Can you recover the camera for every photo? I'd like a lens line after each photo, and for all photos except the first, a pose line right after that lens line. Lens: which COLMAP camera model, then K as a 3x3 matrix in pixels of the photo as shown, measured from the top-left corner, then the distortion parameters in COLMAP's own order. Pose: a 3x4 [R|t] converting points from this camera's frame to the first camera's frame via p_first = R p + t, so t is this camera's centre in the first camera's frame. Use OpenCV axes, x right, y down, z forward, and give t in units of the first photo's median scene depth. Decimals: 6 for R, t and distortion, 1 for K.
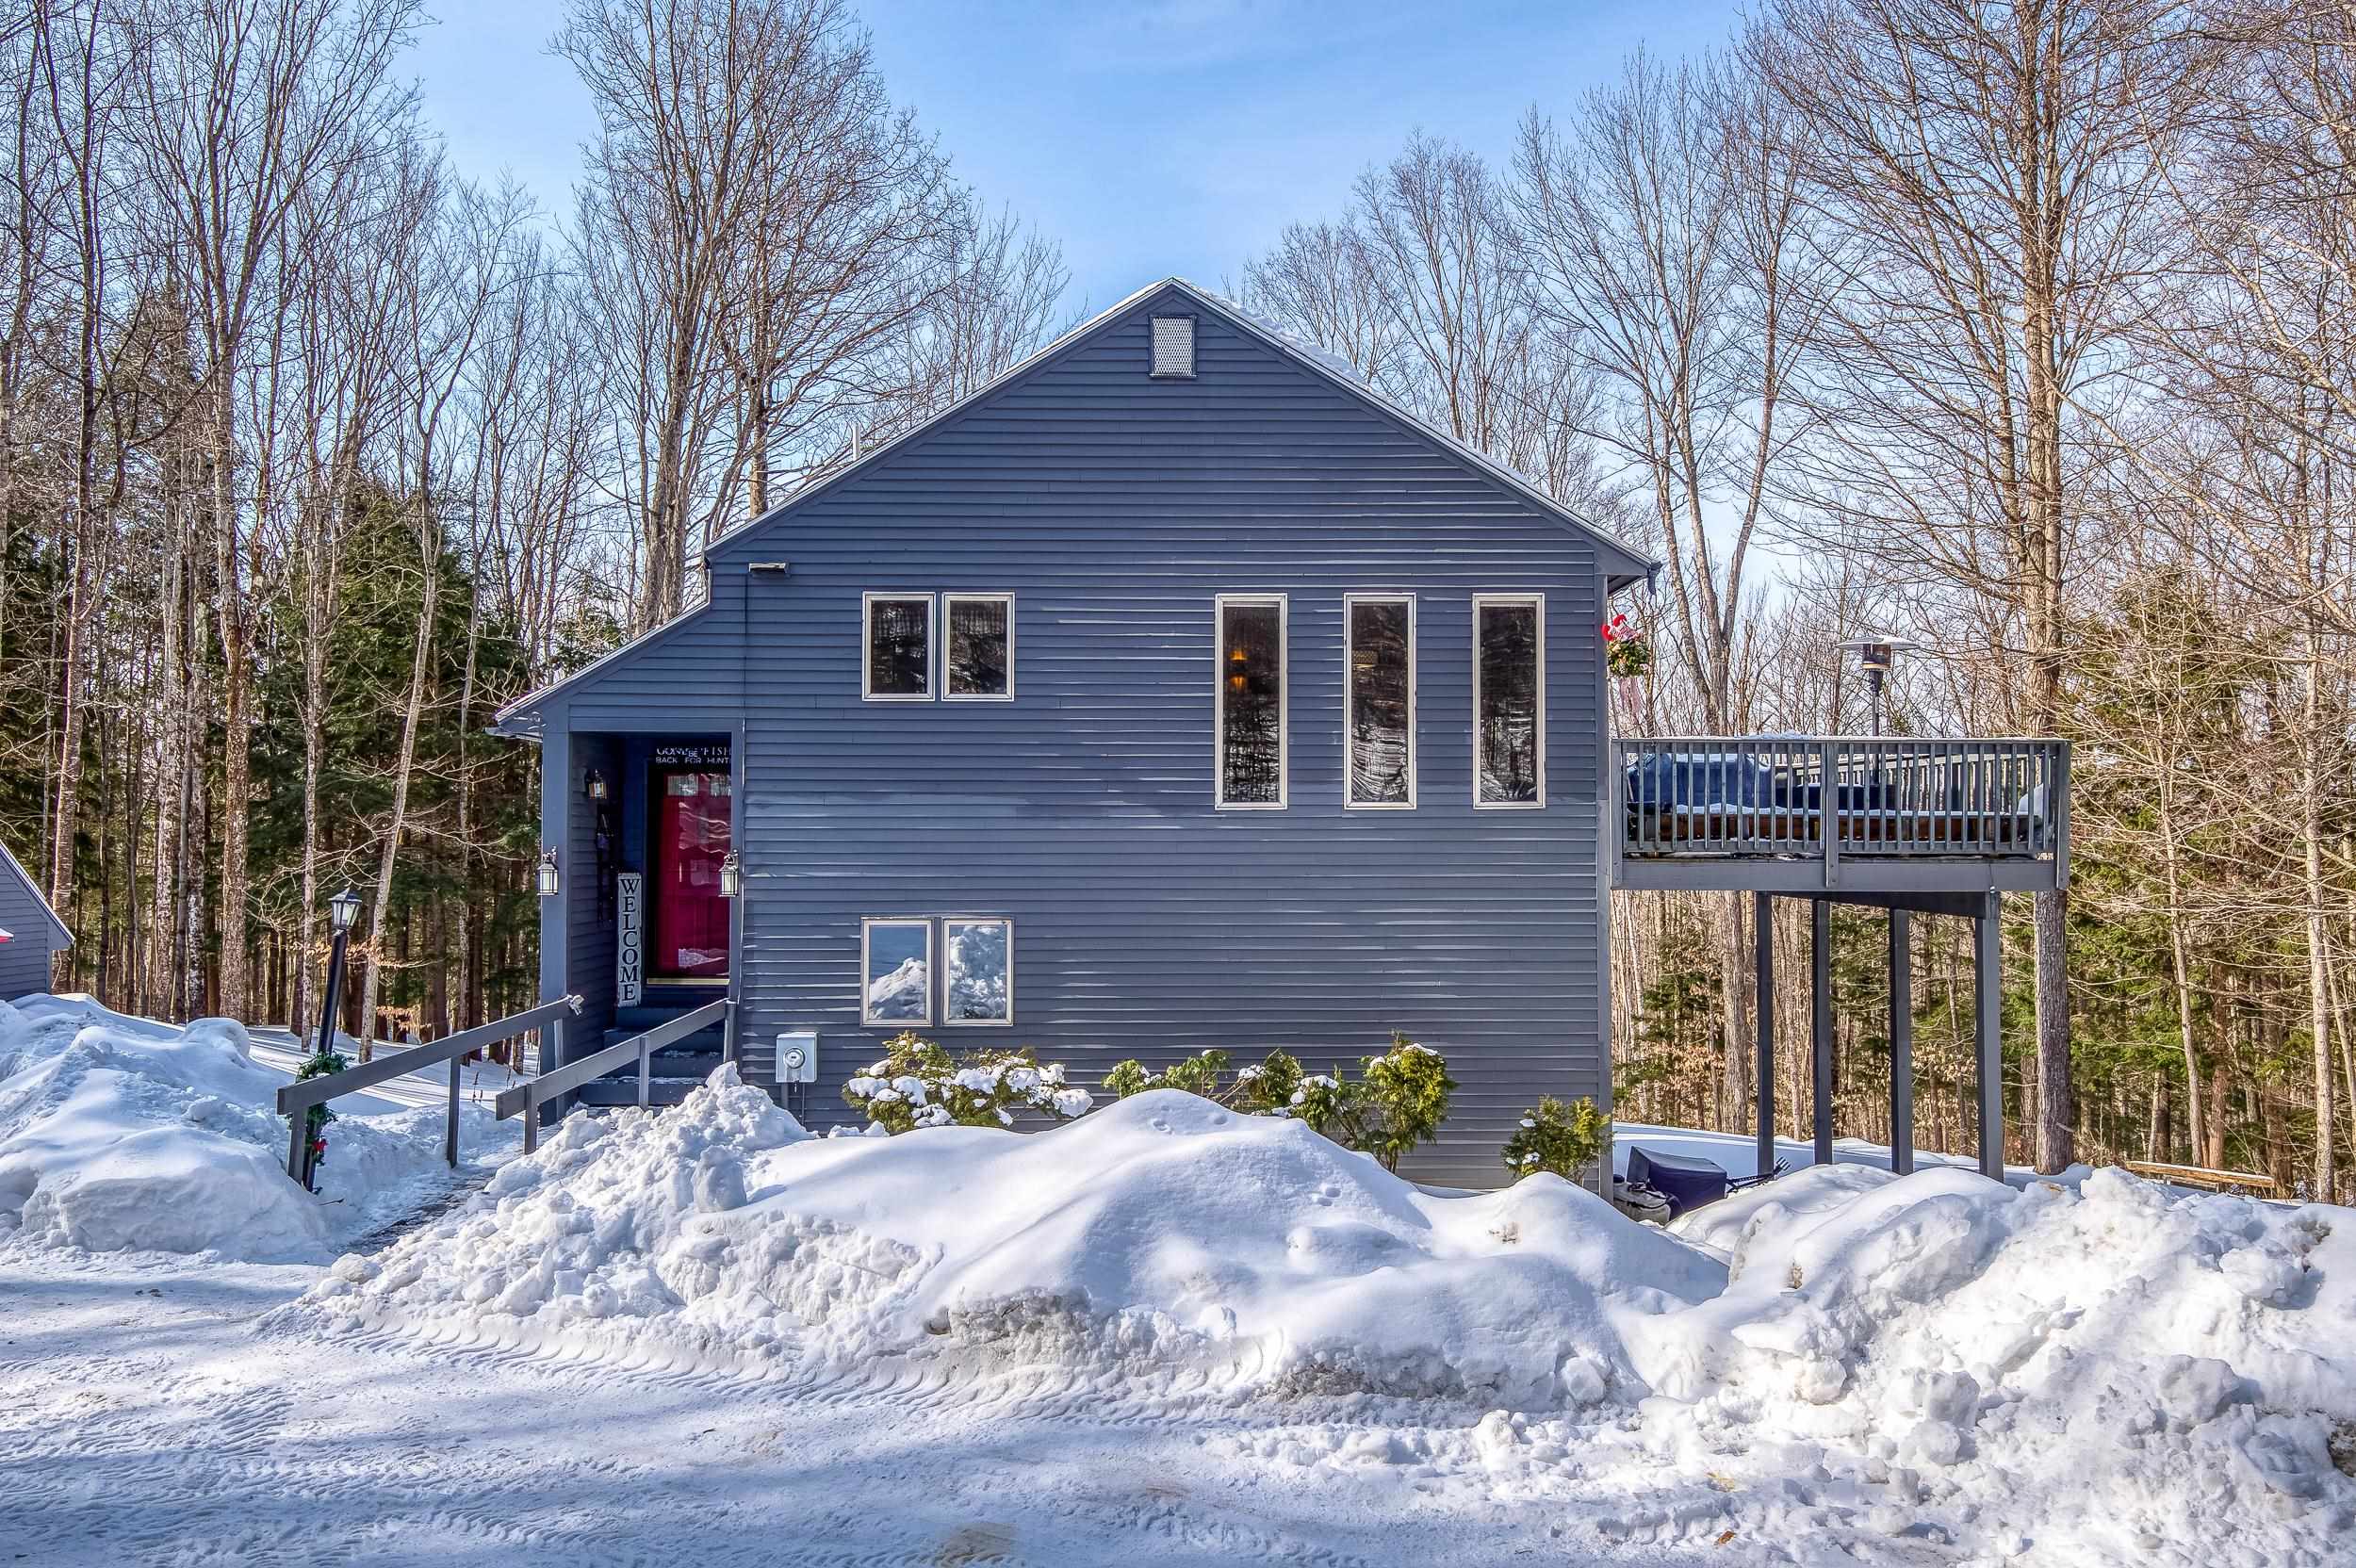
lens RADIAL K [[1605.2, 0, 1218.9], [0, 1605.2, 779.2], [0, 0, 1]] dist [0.010897, 0.001302]
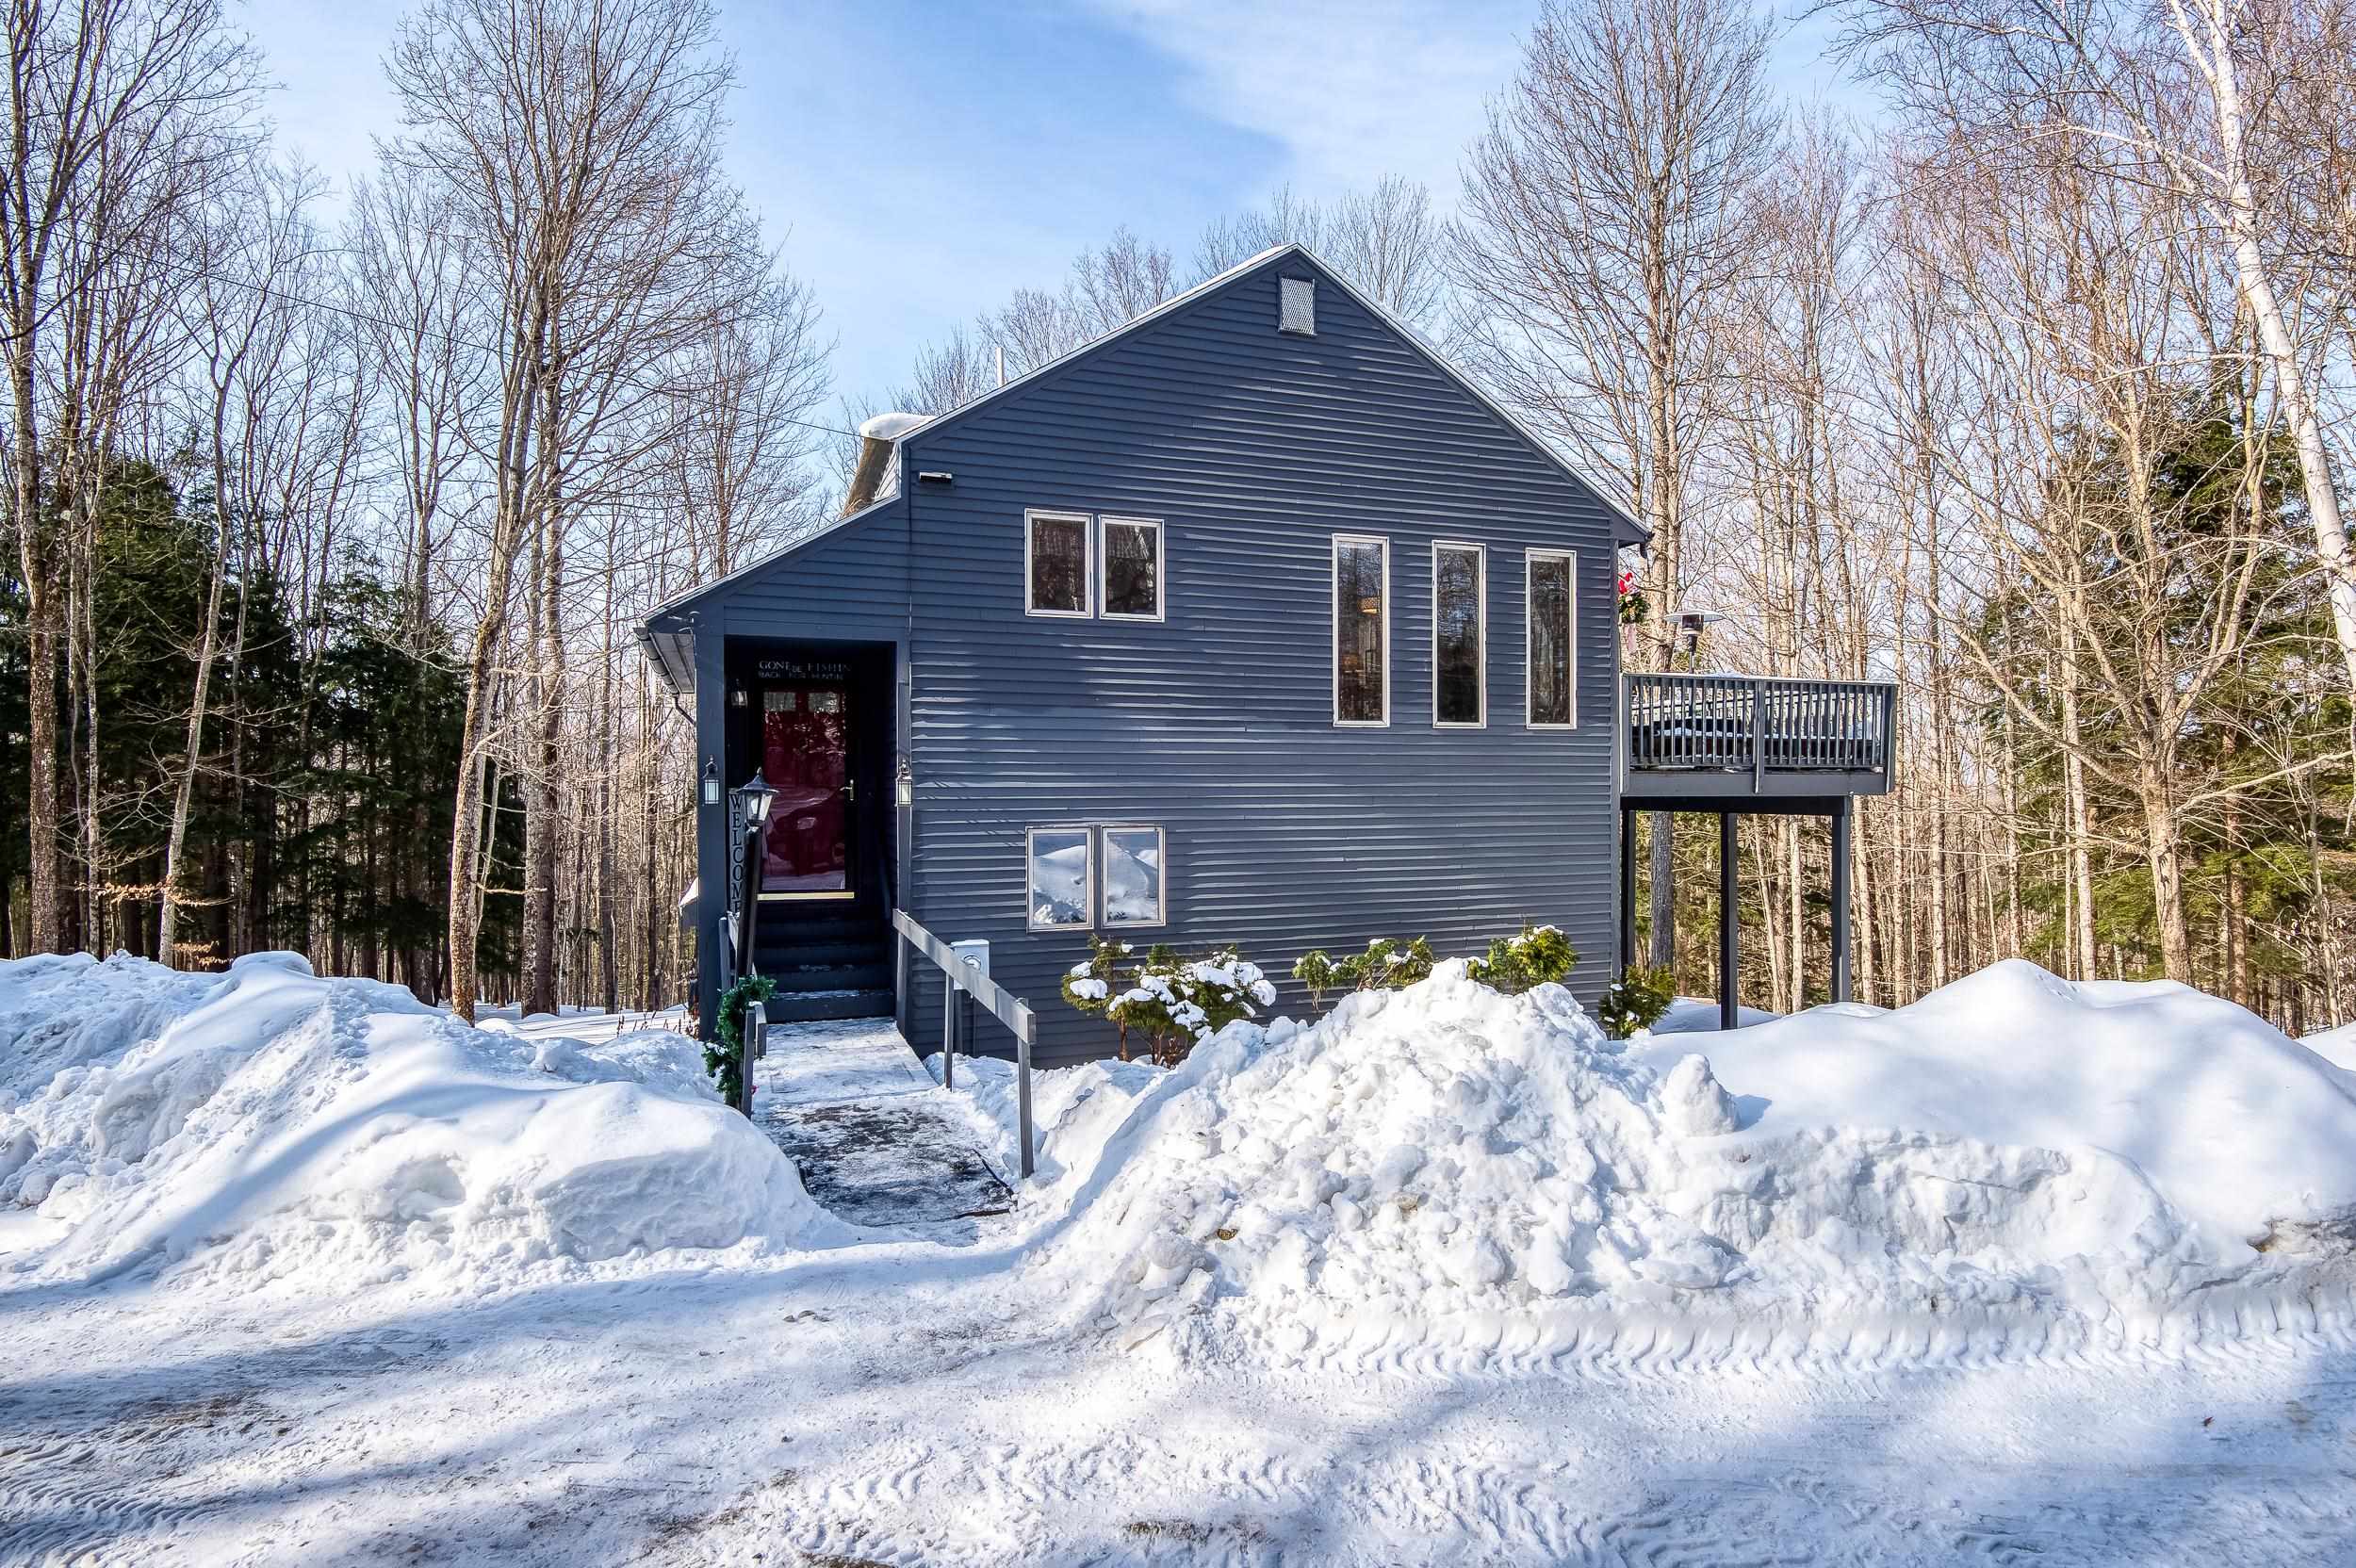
lens RADIAL K [[1175.5, 0, 1178.0], [0, 1175.5, 784.0], [0, 0, 1]] dist [0.001208, -0.024921]
pose [[0.950140, -0.002901, 0.311812, -0.359651], [-0.005885, 0.999612, 0.027233, 0.037267], [-0.311770, -0.027711, 0.949754, 0.251507]]
